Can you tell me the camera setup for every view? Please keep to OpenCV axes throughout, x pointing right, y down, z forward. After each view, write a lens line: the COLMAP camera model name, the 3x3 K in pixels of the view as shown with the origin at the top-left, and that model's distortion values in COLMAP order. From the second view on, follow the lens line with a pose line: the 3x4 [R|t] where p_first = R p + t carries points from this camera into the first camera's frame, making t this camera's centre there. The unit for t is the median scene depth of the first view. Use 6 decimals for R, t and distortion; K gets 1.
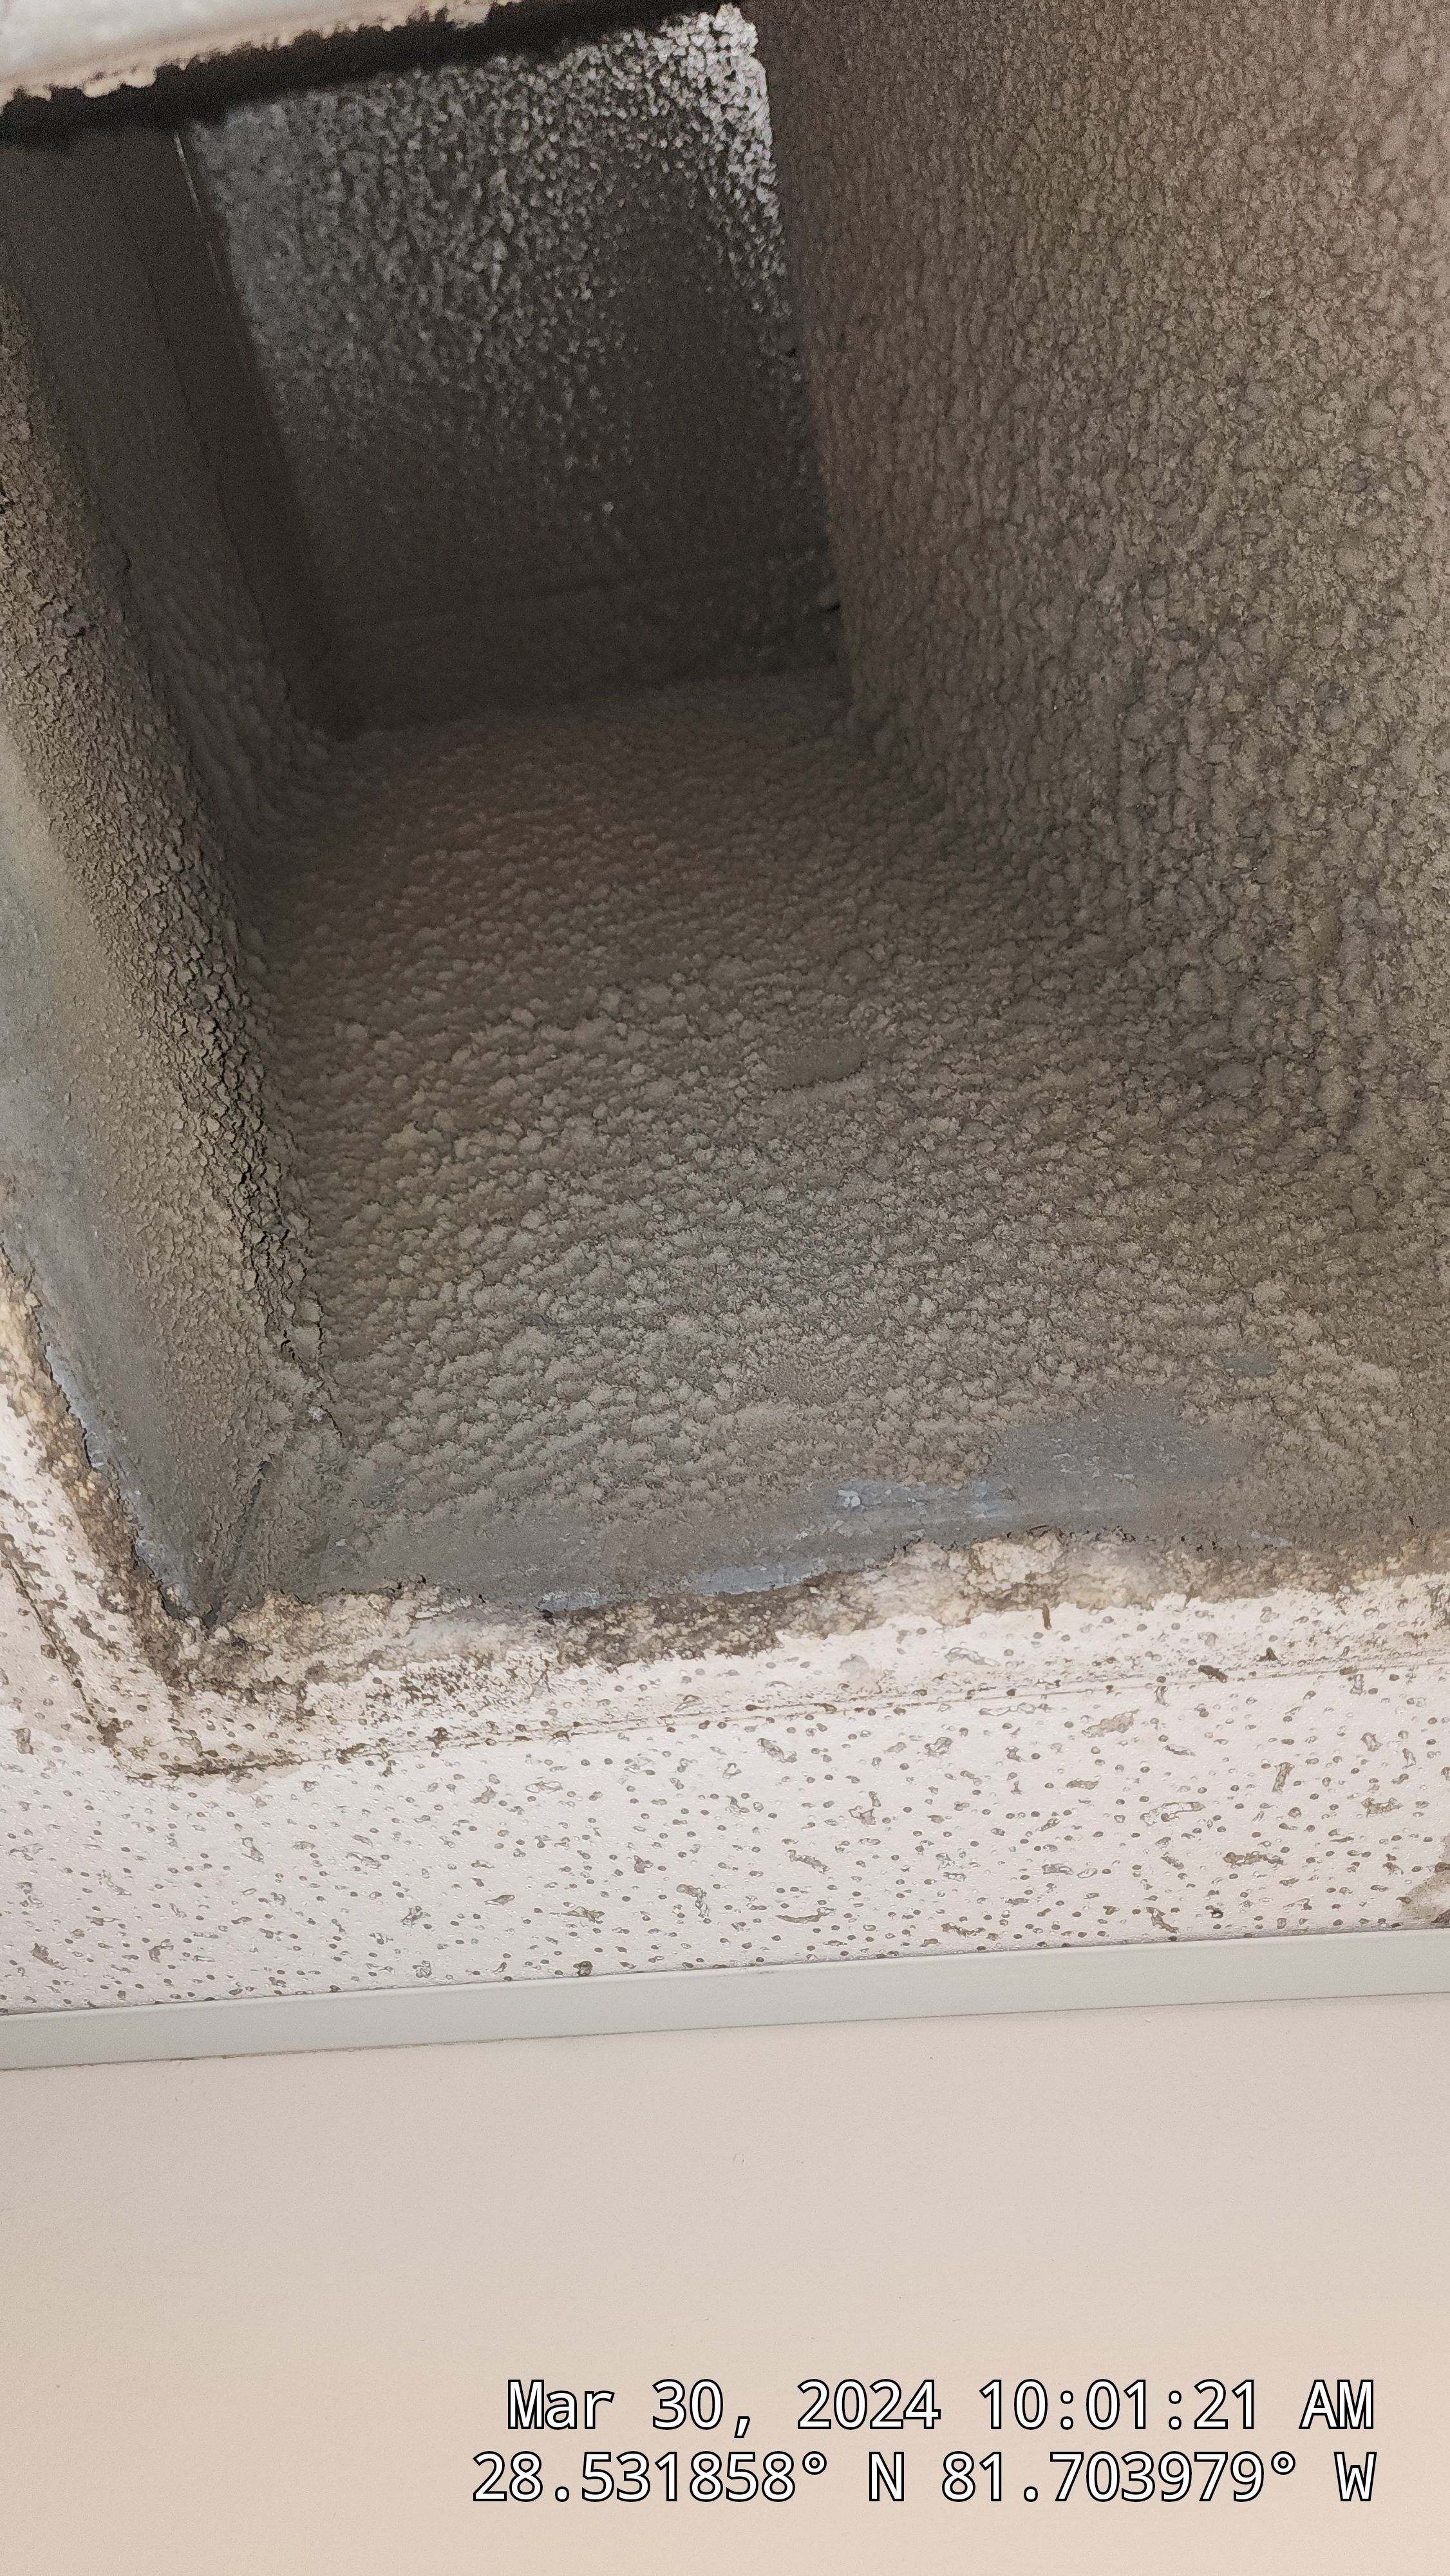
lens RADIAL K [[1776.3, 0, 703.2], [0, 1776.3, 1299.4], [0, 0, 1]] dist [0.045530, -0.038963]
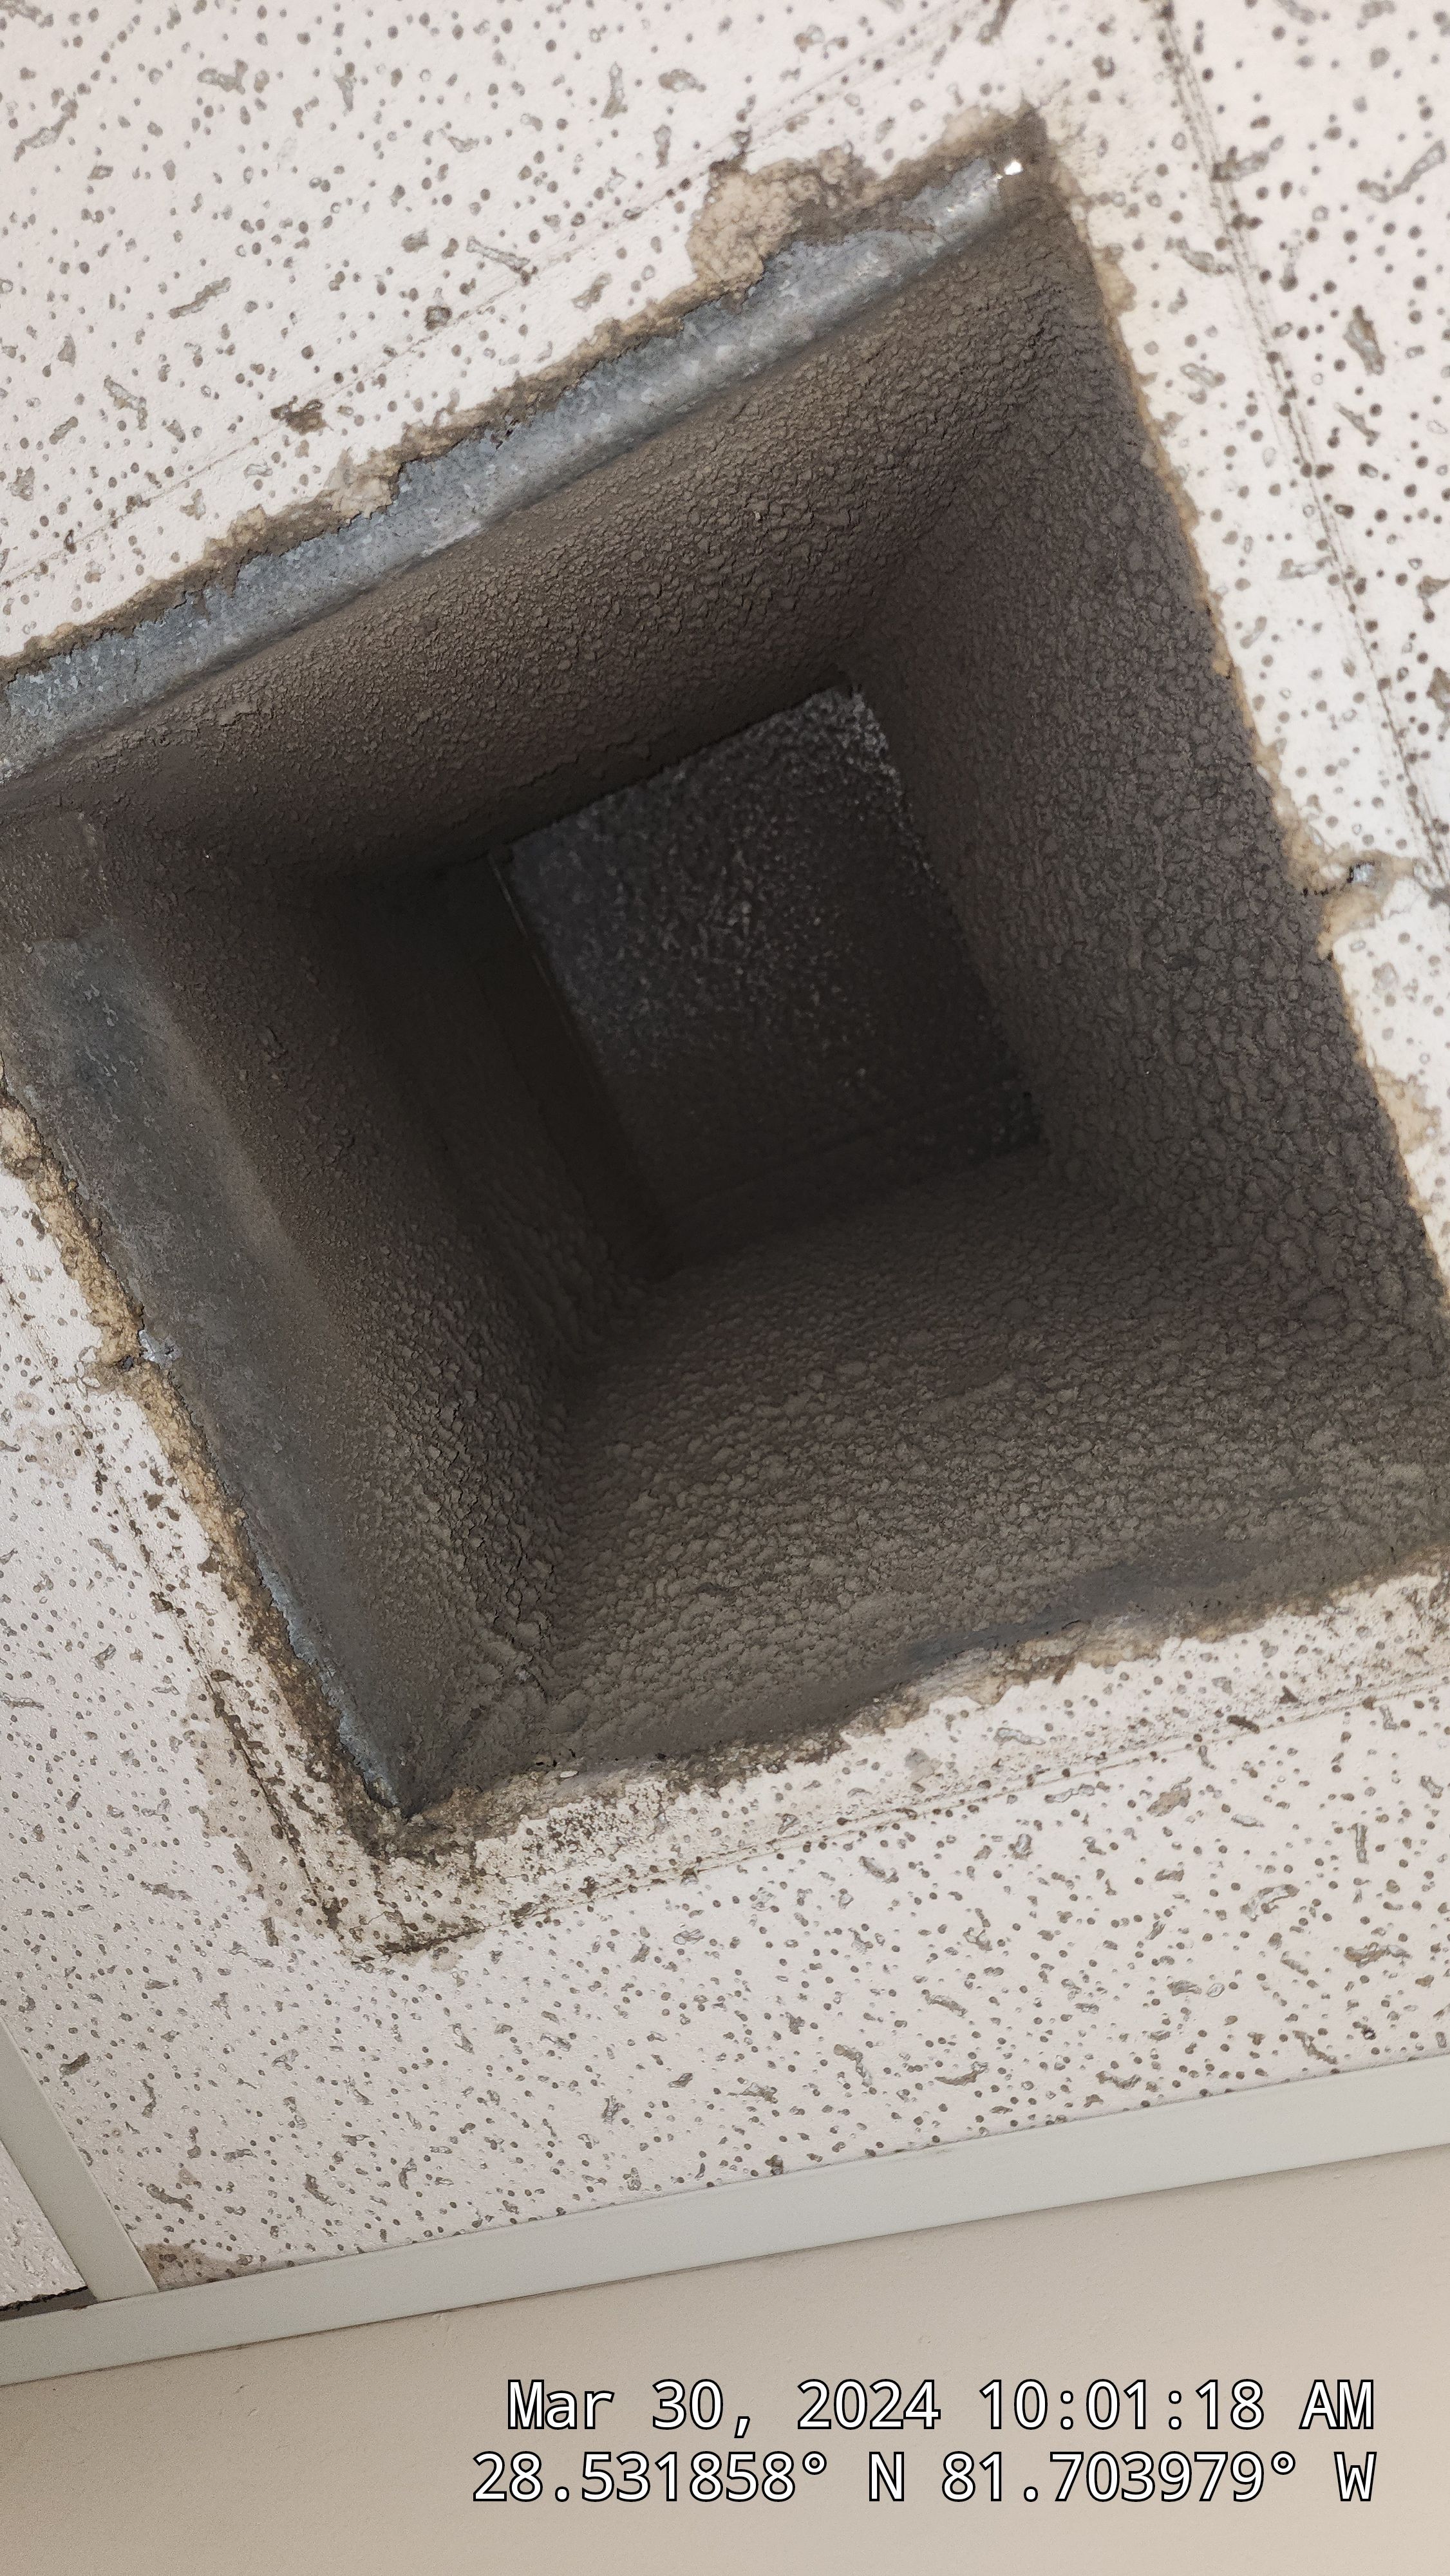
lens RADIAL K [[1776.3, 0, 697.8], [0, 1776.3, 1308.5], [0, 0, 1]] dist [0.045530, -0.038963]
pose [[0.952434, -0.178884, -0.246717, 0.243502], [0.080222, 0.928207, -0.363312, 0.293596], [0.293996, 0.326239, 0.898407, -0.118585]]
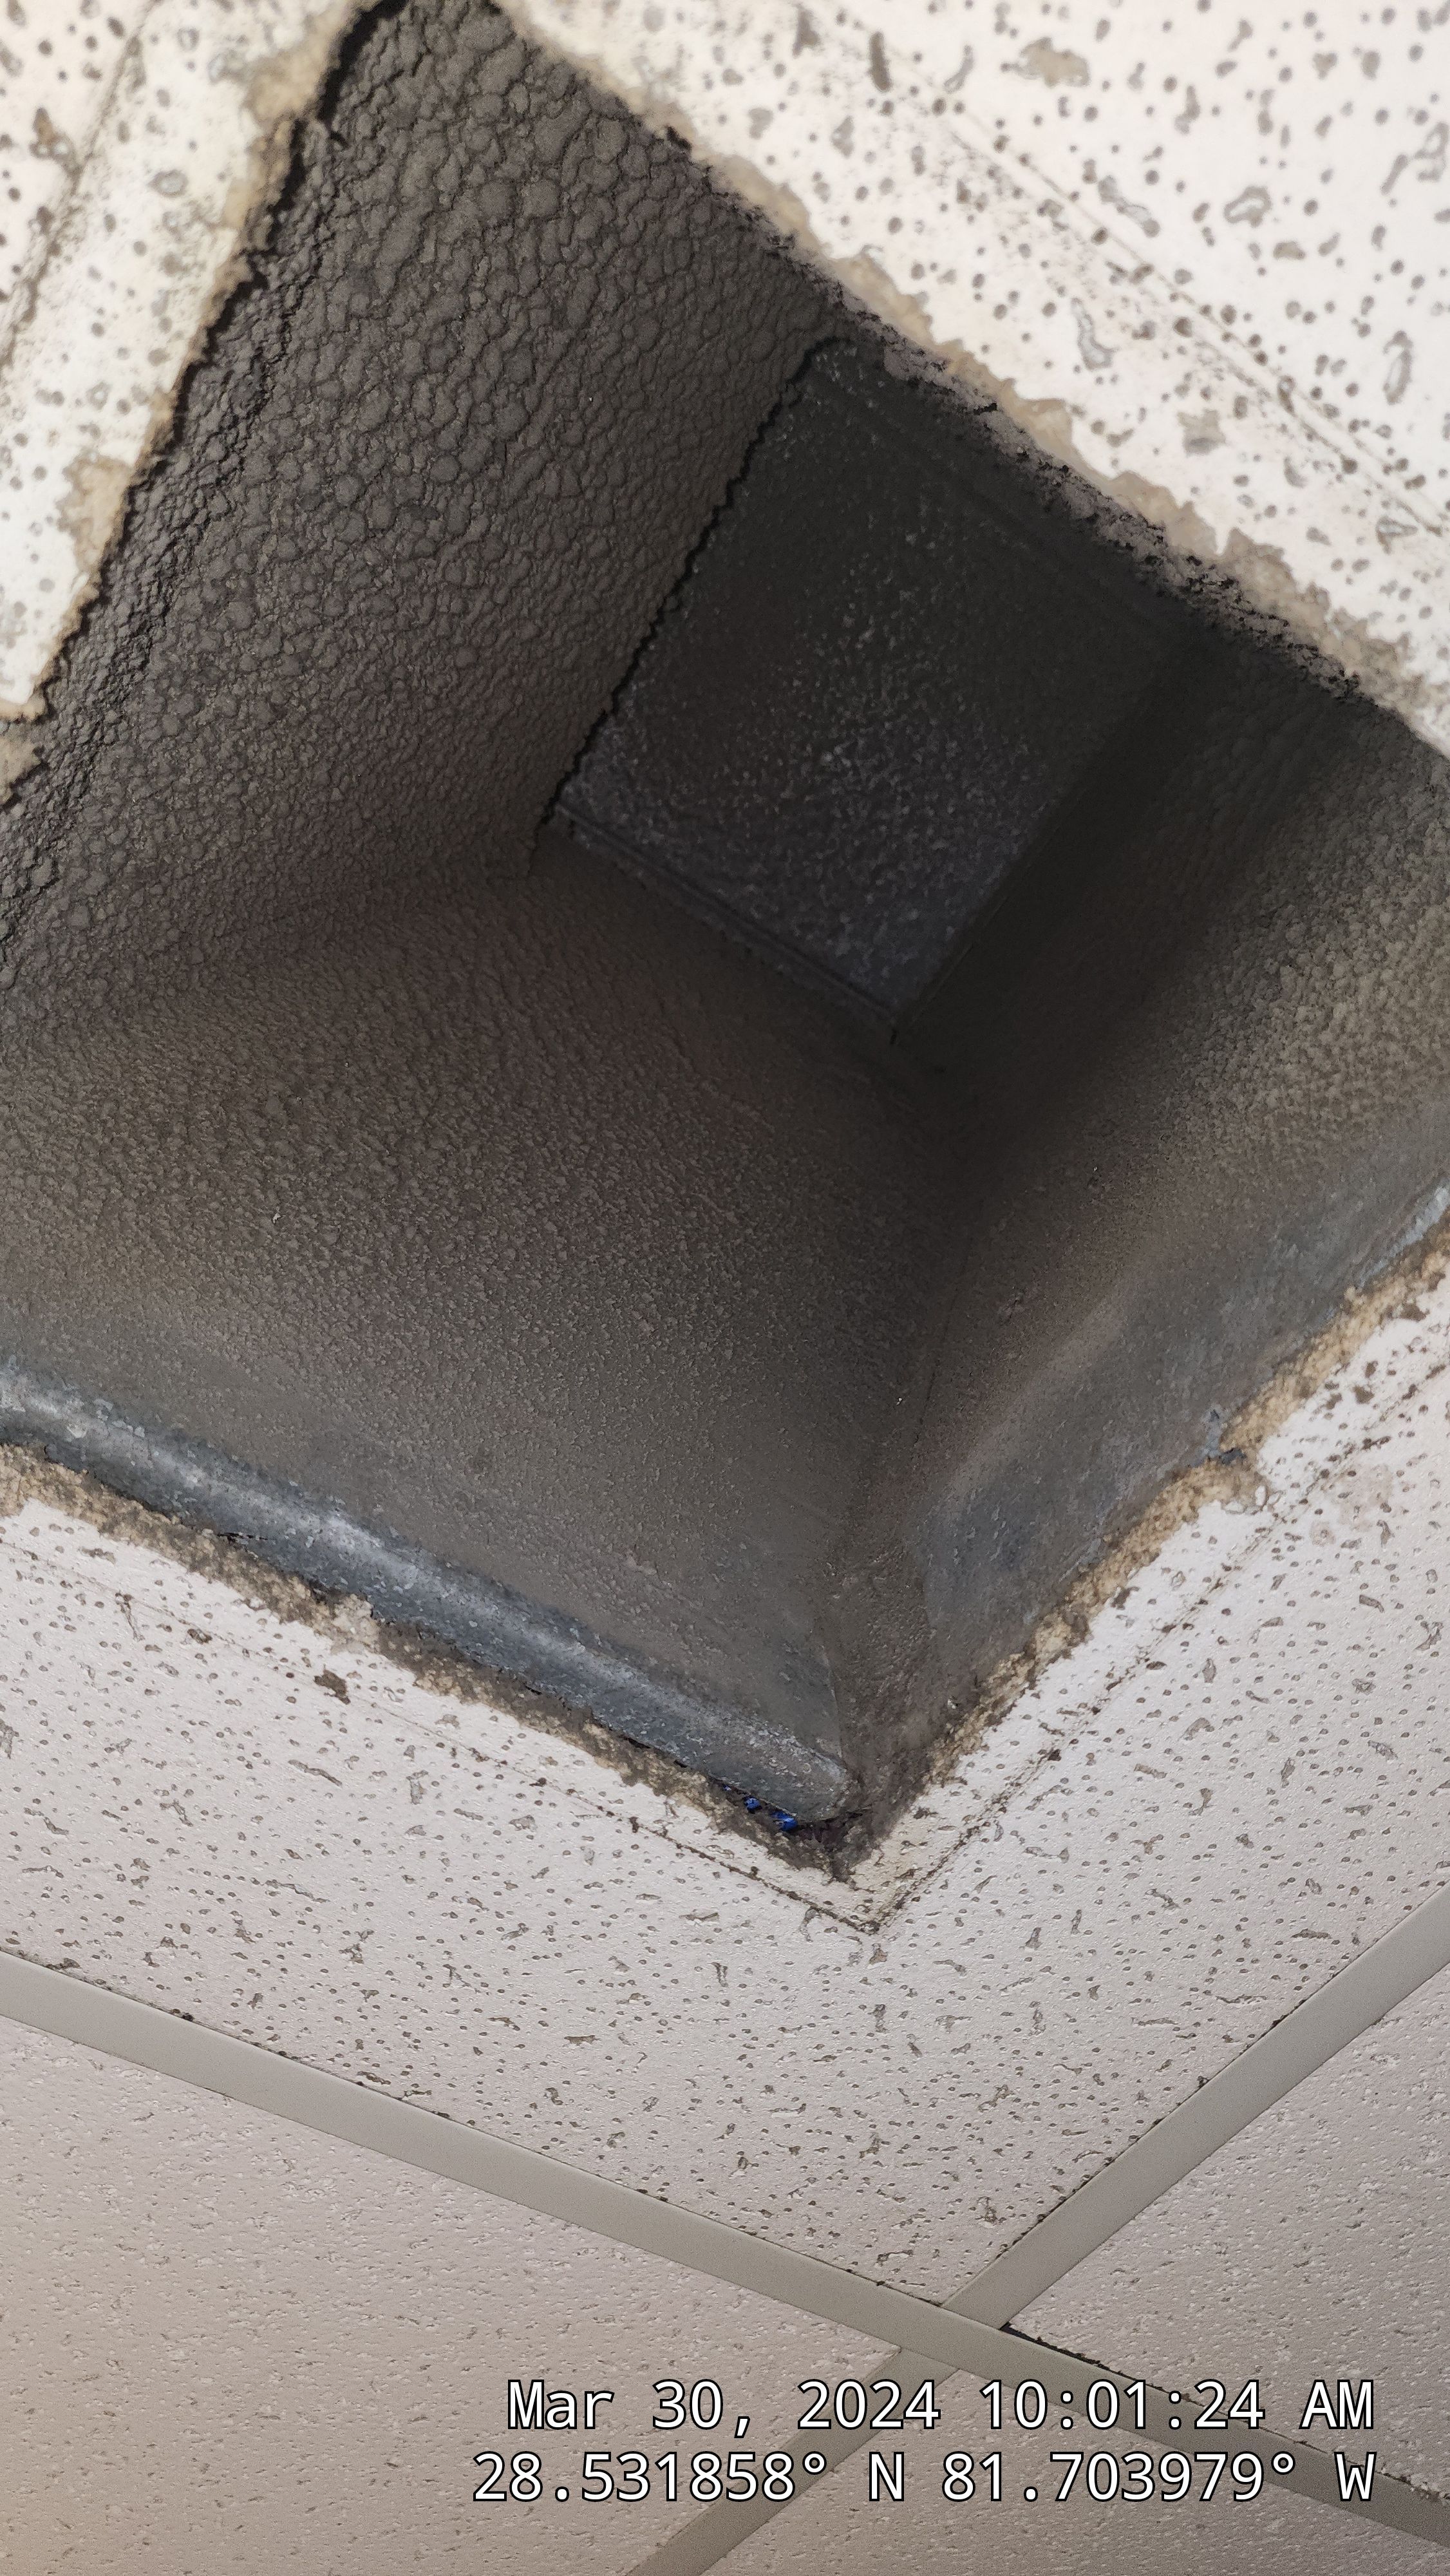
lens RADIAL K [[1776.3, 0, 721.0], [0, 1776.3, 1335.5], [0, 0, 1]] dist [0.045530, -0.038963]
pose [[-0.727844, -0.596967, -0.337451, 0.233251], [0.547937, -0.210403, -0.809627, 0.560603], [0.412319, -0.774184, 0.480241, 0.200876]]
